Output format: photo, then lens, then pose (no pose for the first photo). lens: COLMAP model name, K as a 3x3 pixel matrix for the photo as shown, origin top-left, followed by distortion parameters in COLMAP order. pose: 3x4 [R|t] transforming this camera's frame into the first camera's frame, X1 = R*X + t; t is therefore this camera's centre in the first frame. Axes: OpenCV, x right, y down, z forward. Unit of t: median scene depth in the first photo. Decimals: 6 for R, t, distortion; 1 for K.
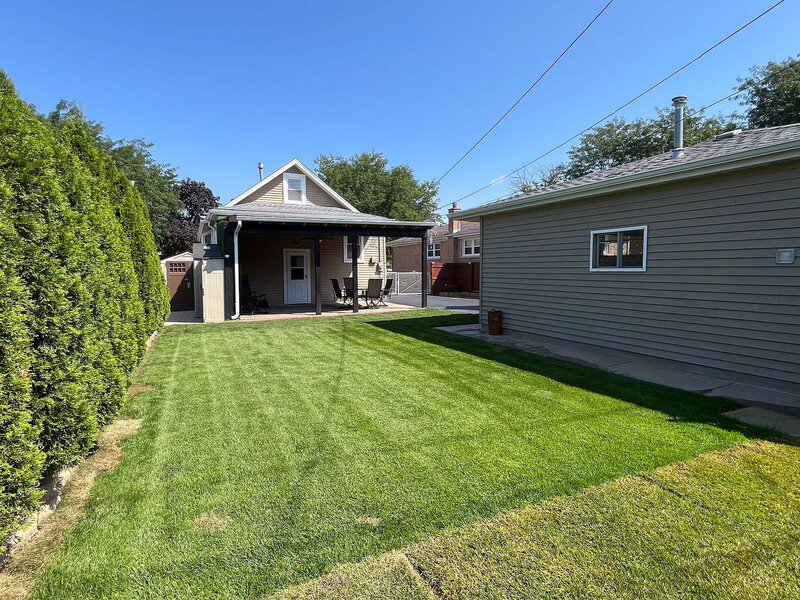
lens RADIAL K [[446.7, 0, 400.0], [0, 446.7, 300.0], [0, 0, 1]] dist [0.001203, 0.000140]
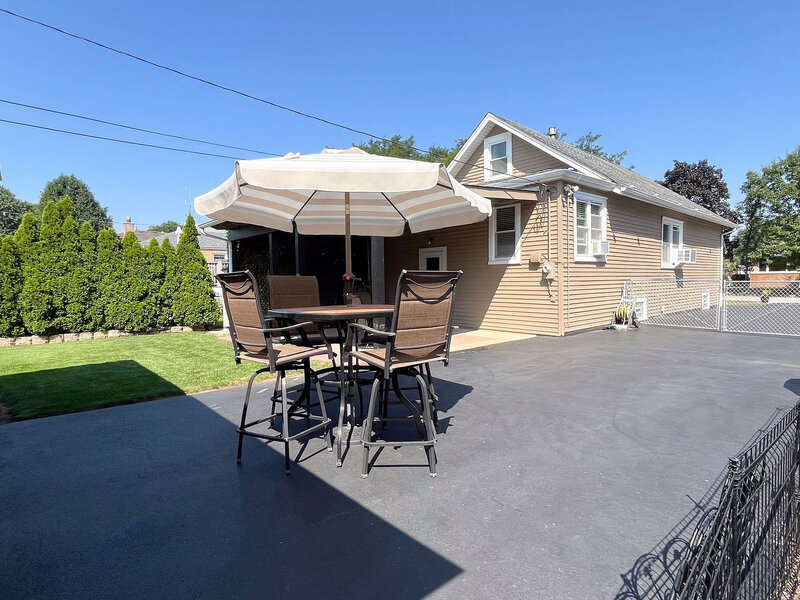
lens RADIAL K [[446.7, 0, 400.0], [0, 446.7, 300.0], [0, 0, 1]] dist [0.001203, 0.000140]
pose [[0.298422, 0.040231, -0.953586, 0.382344], [-0.044924, 0.998596, 0.028071, -0.045135], [0.953376, 0.034462, 0.299811, 0.670963]]
